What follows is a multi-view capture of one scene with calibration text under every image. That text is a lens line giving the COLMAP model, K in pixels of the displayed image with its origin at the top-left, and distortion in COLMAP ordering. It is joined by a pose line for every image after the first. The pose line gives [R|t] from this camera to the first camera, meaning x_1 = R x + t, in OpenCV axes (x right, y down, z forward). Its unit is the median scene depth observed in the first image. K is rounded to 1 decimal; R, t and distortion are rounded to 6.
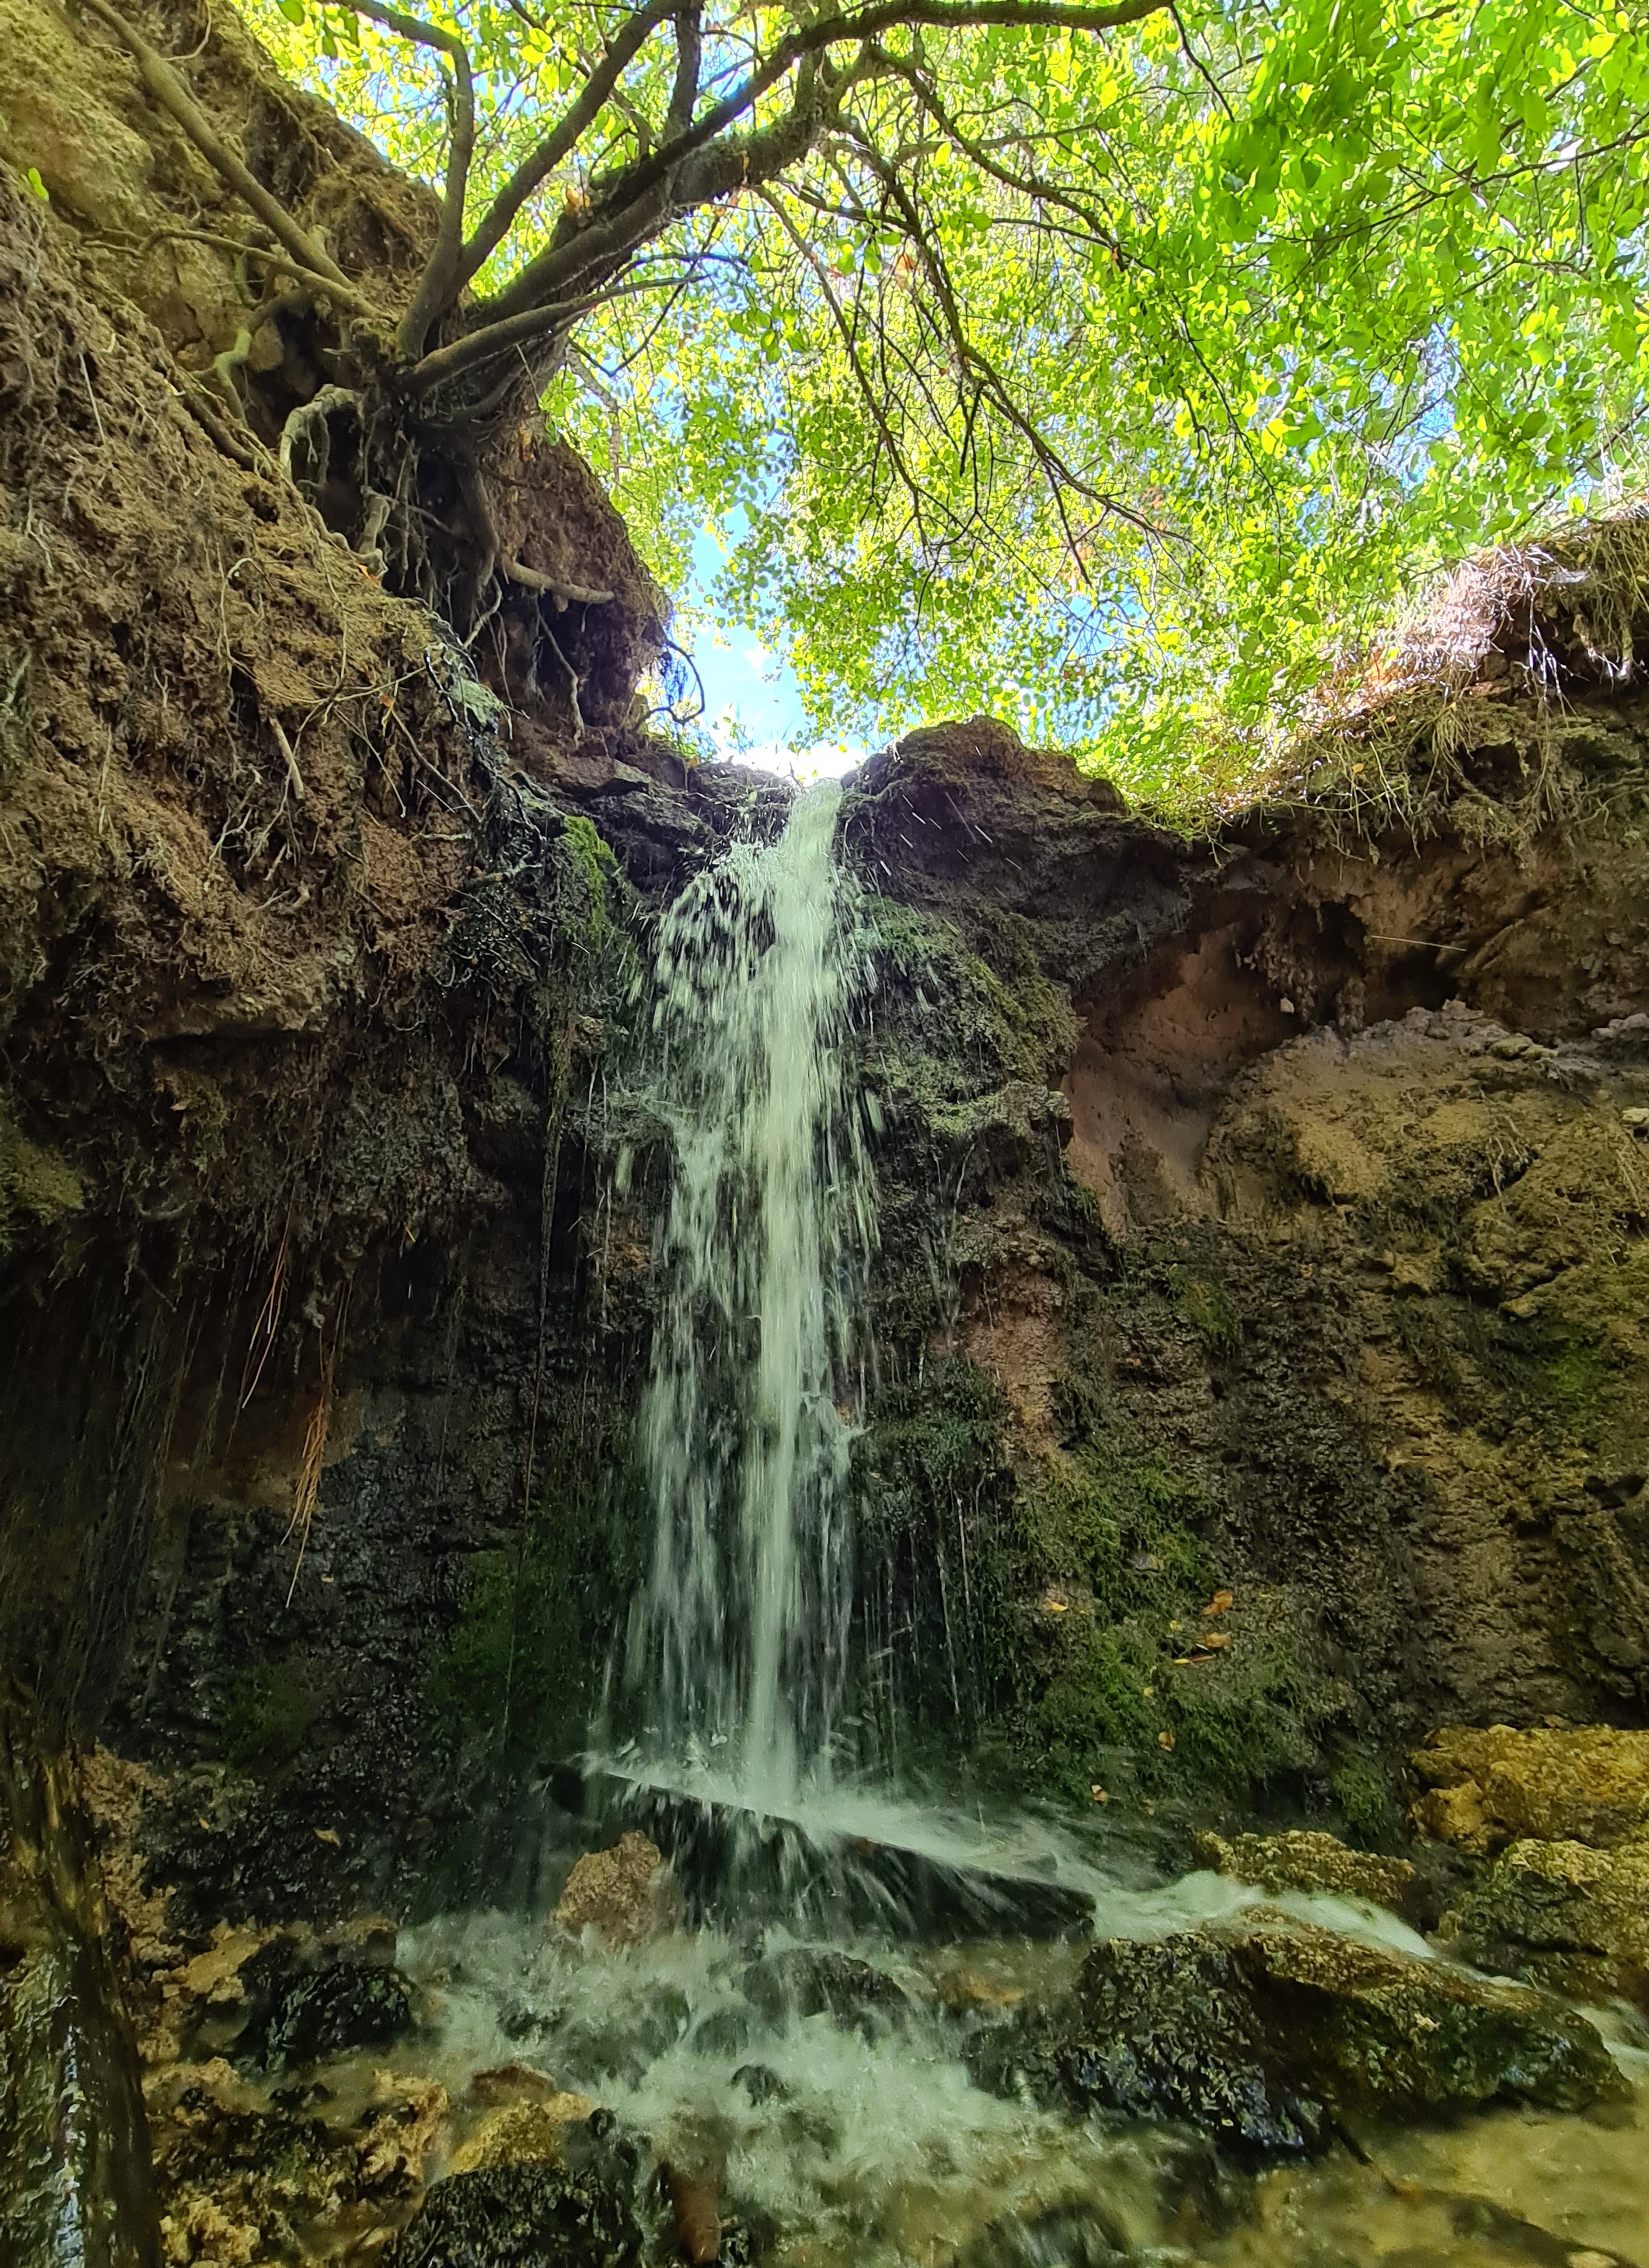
lens RADIAL K [[1126.2, 0, 837.6], [0, 1126.2, 1122.7], [0, 0, 1]] dist [-0.002180, -0.000234]
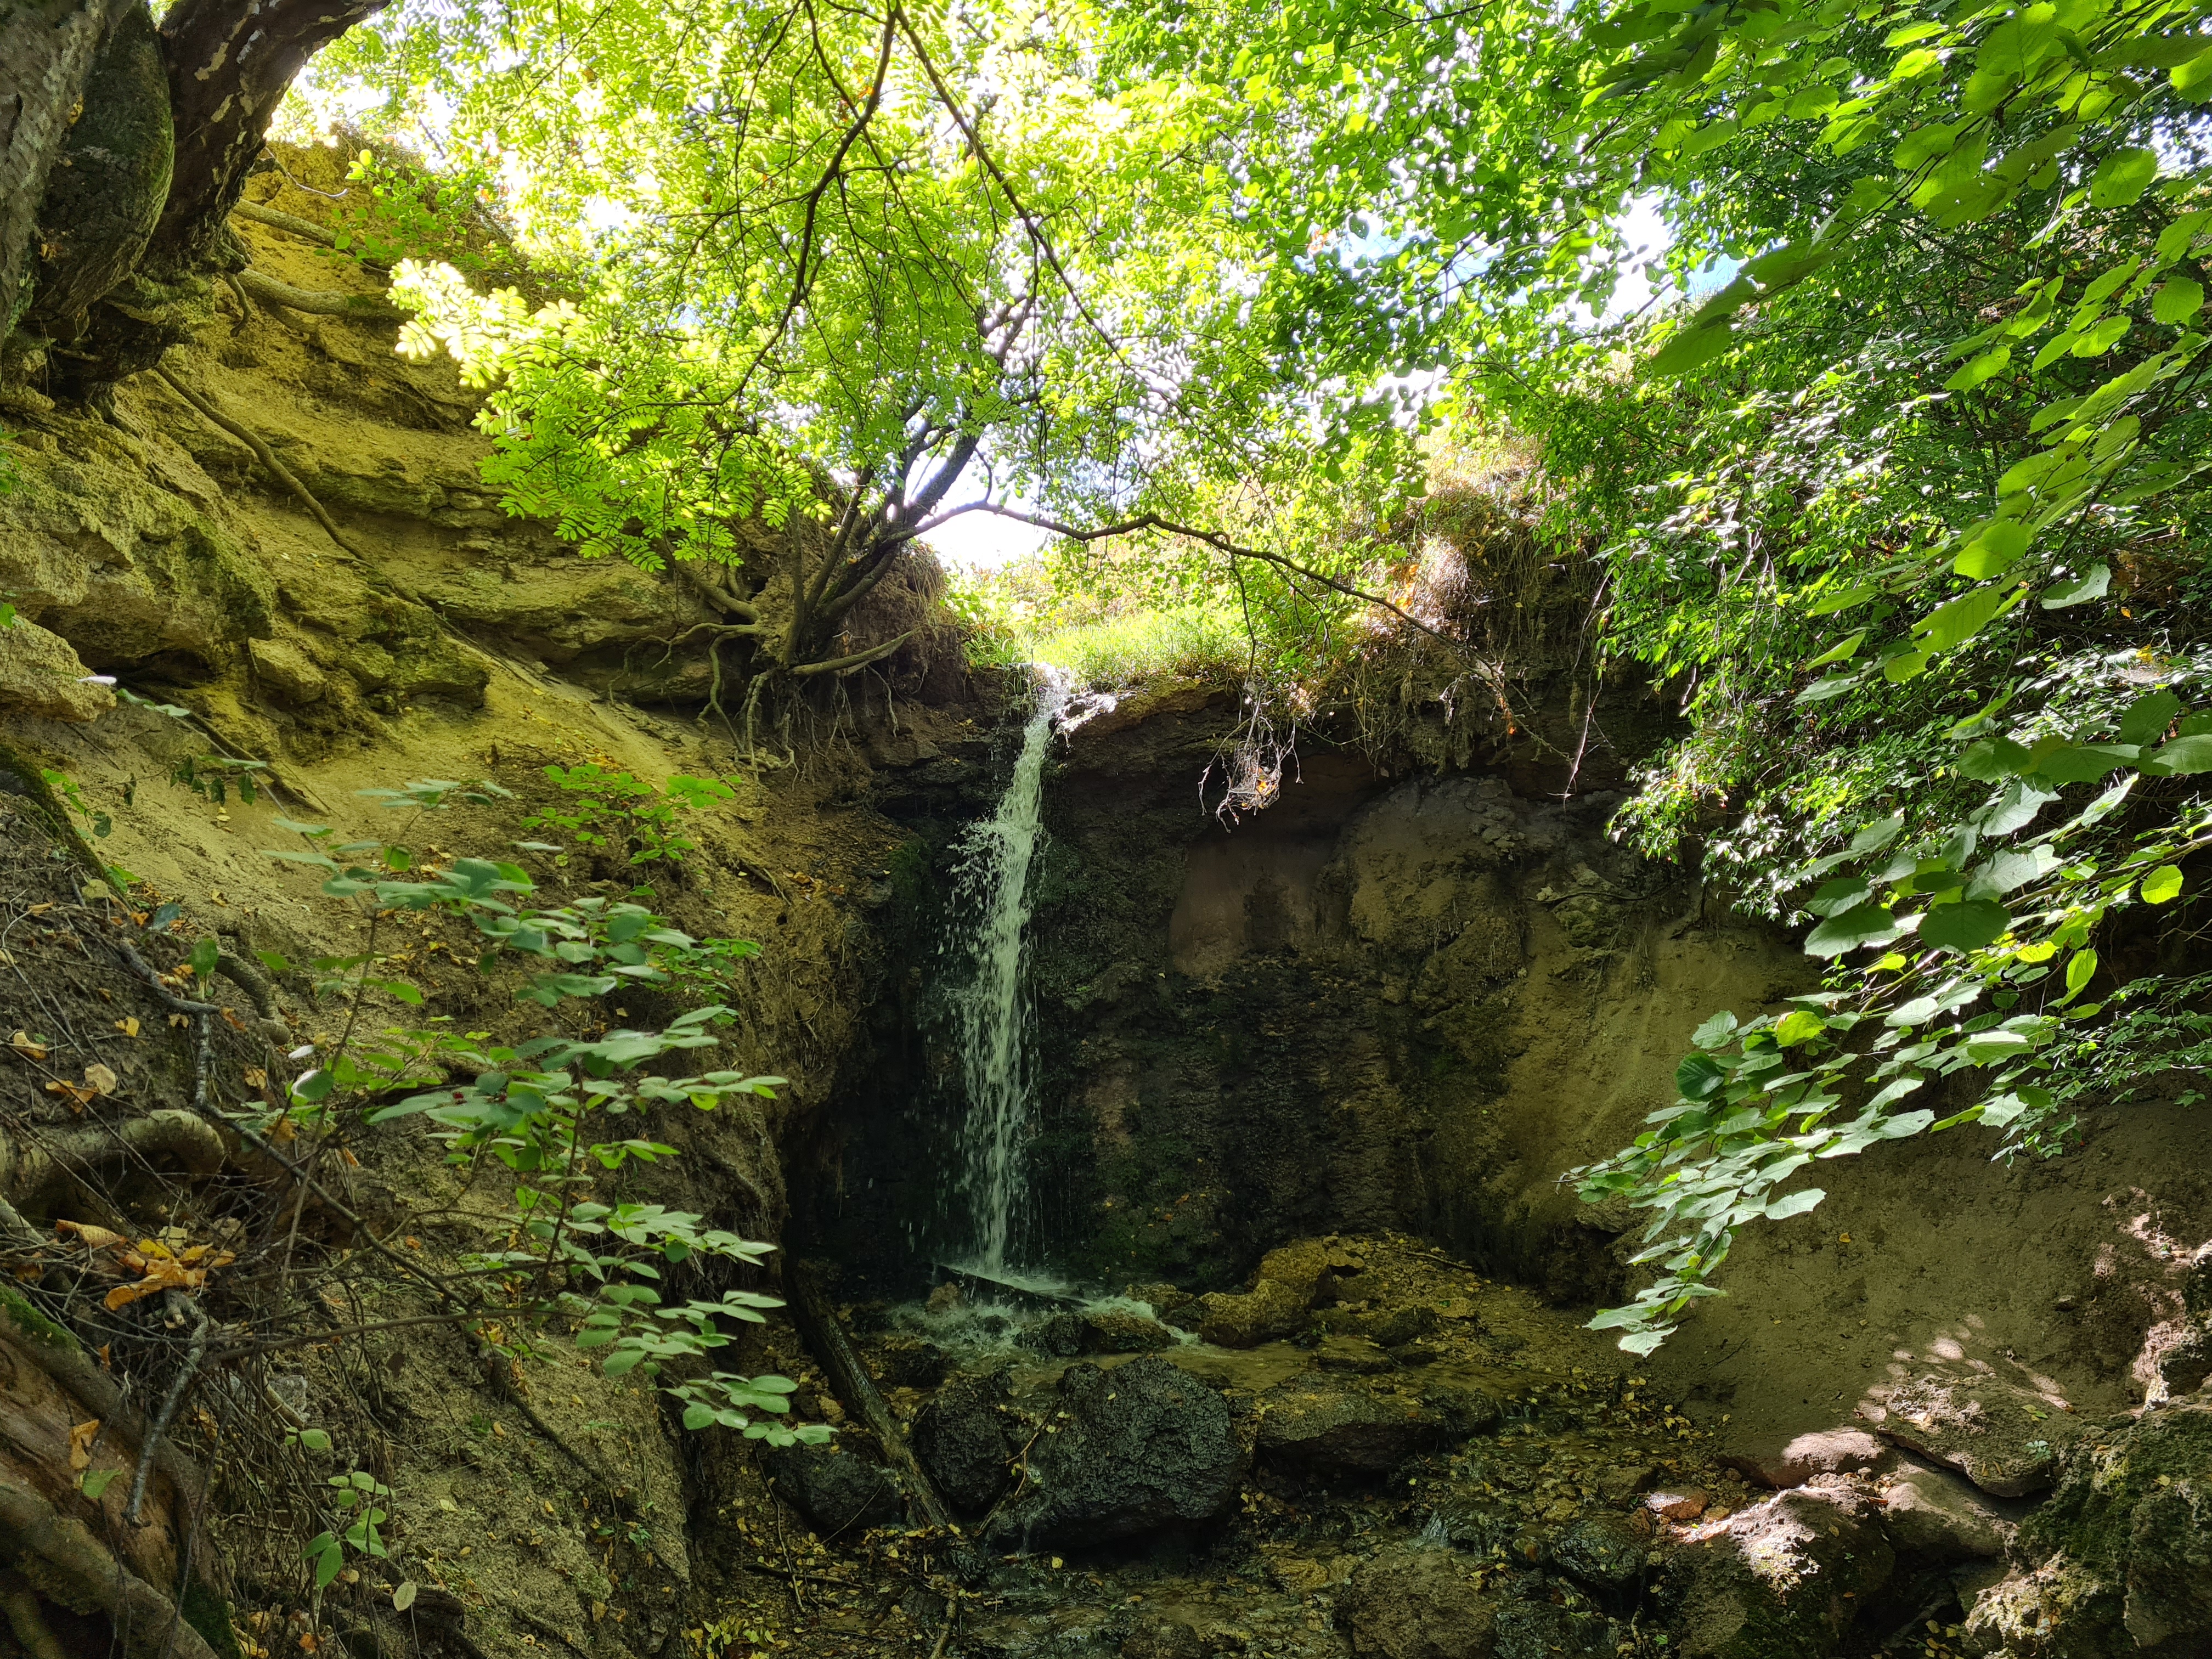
lens RADIAL K [[1636.4, 0, 1071.3], [0, 1636.4, 811.0], [0, 0, 1]] dist [0.073849, -0.035301]
pose [[0.976969, -0.033884, -0.210676, 0.794476], [0.106729, 0.932533, 0.344951, -1.479381], [0.184774, -0.359491, 0.914672, -1.851636]]
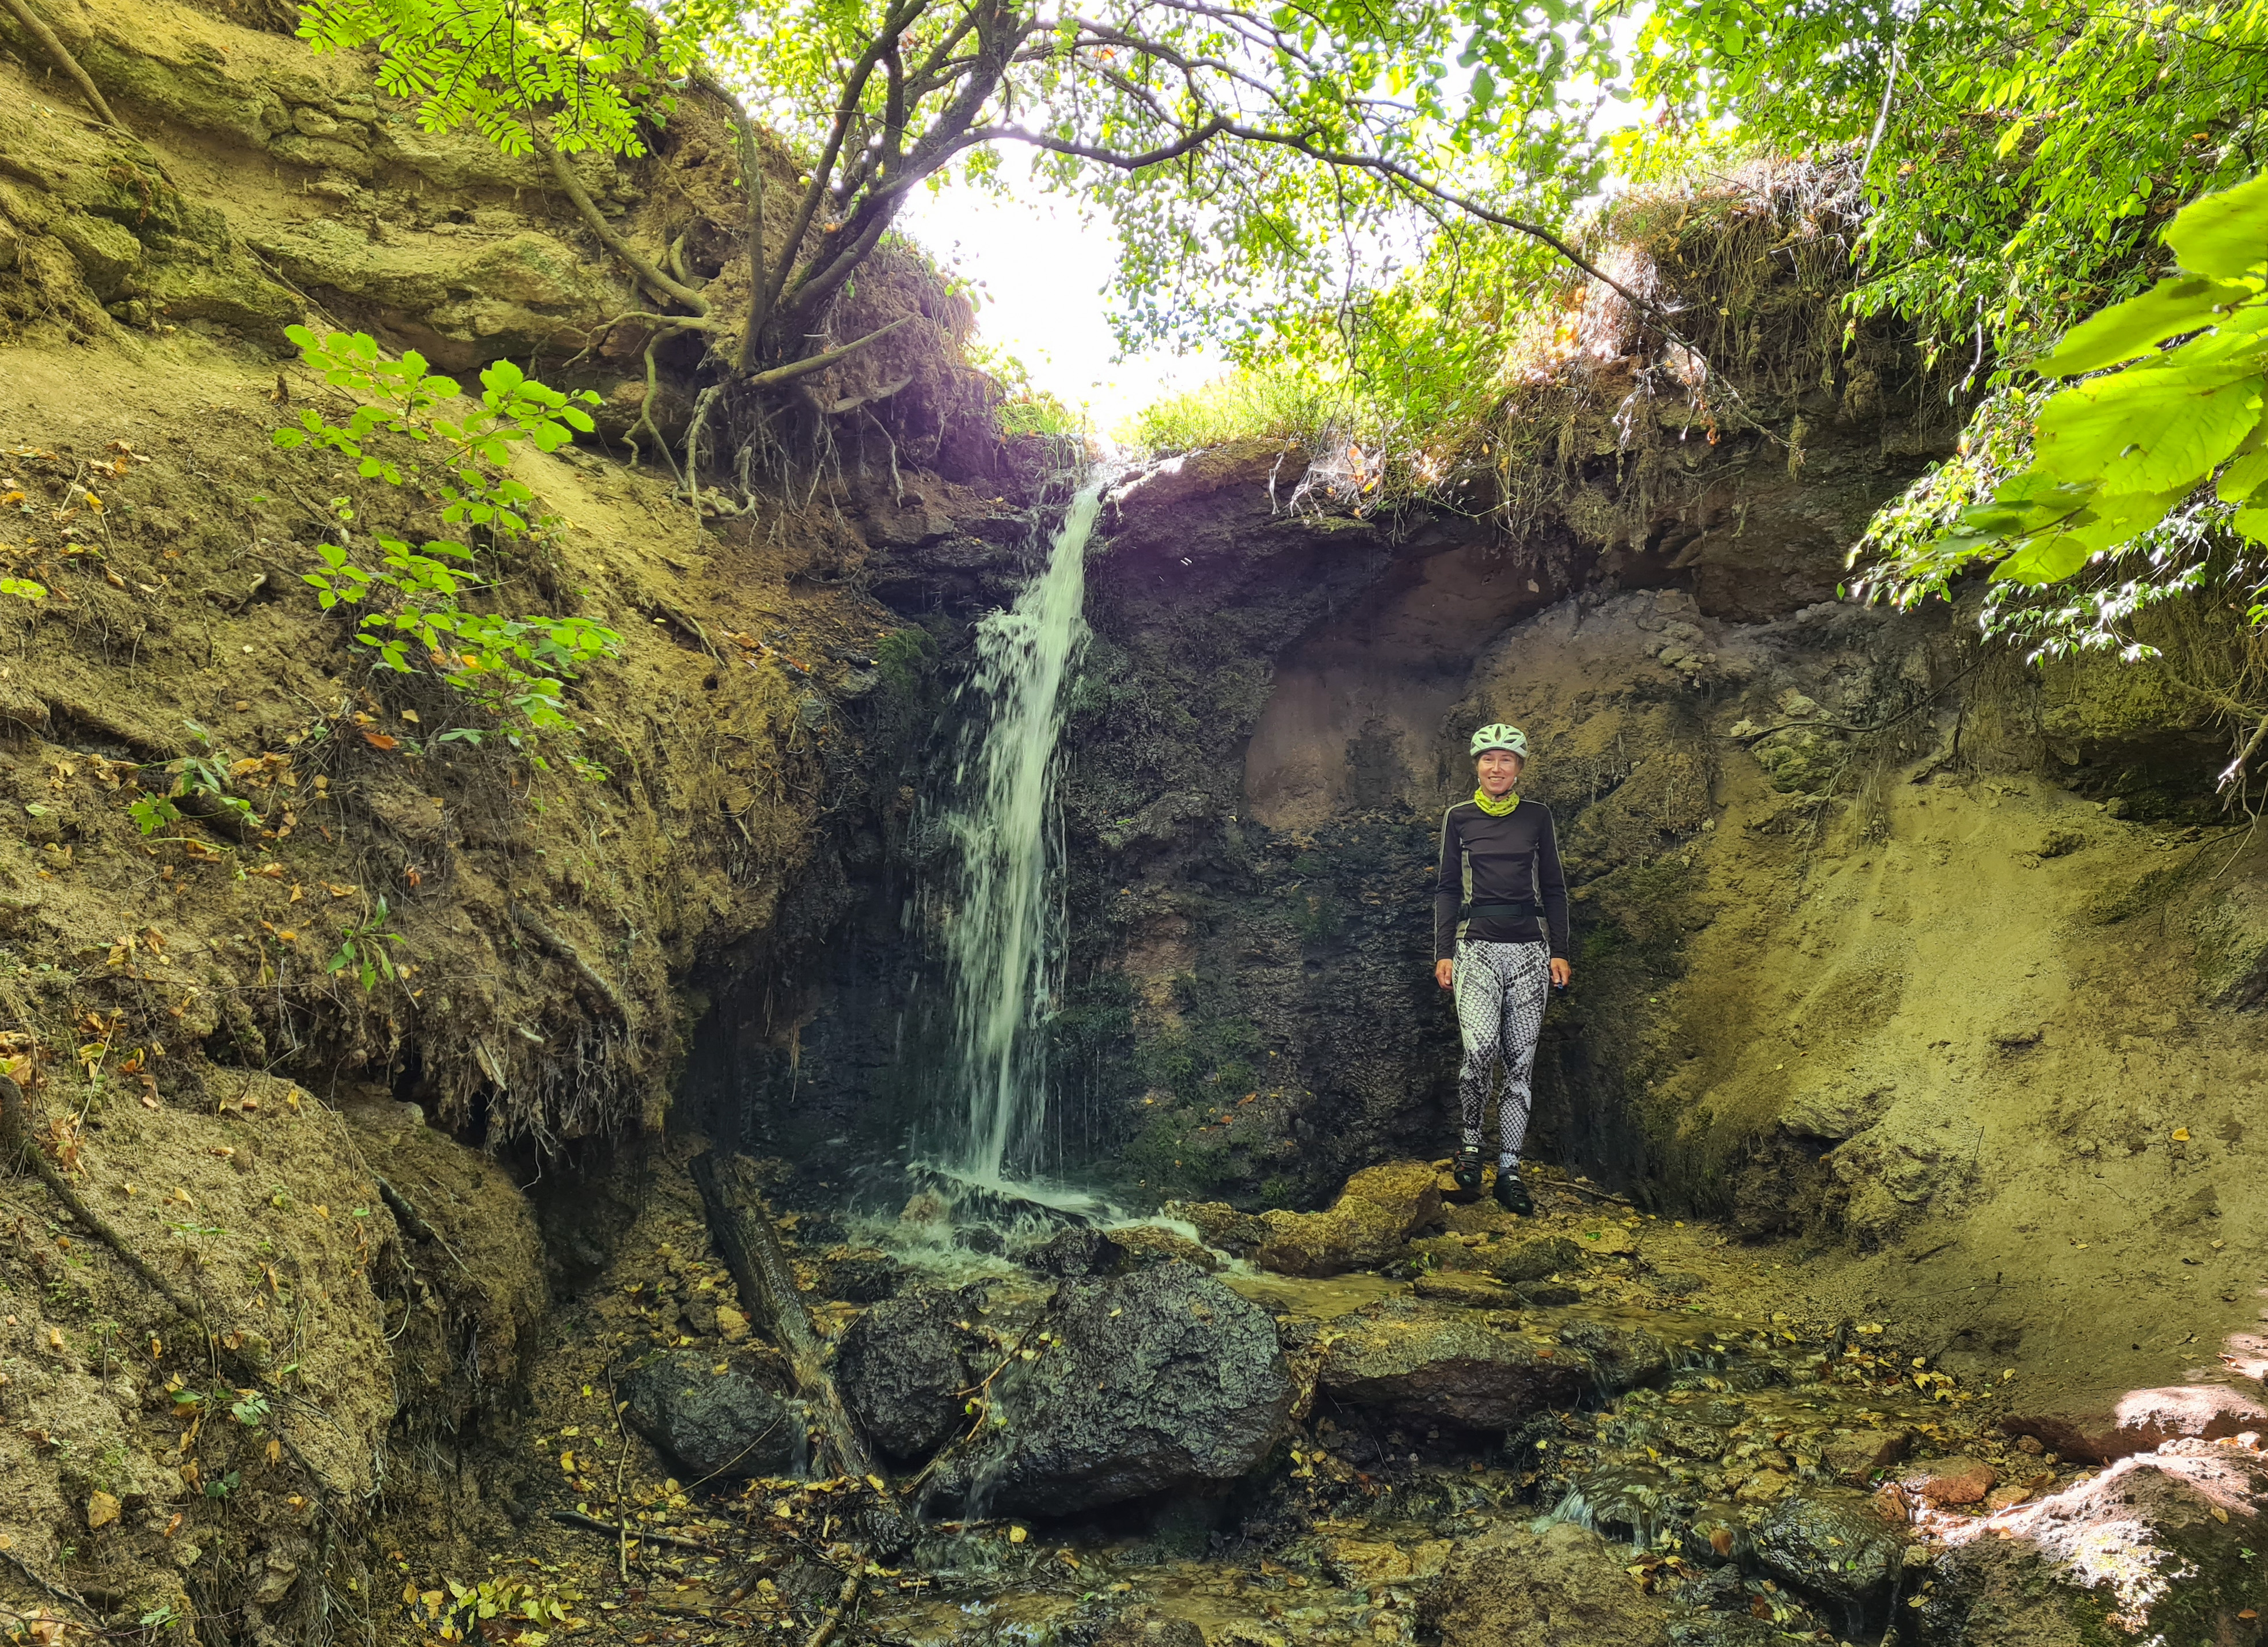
lens RADIAL K [[1740.3, 0, 1128.3], [0, 1740.3, 826.2], [0, 0, 1]] dist [0.071039, -0.041291]
pose [[0.968693, -0.005663, -0.248198, 0.778209], [0.092257, 0.936358, 0.338707, -0.906810], [0.230484, -0.351001, 0.907566, -1.386980]]
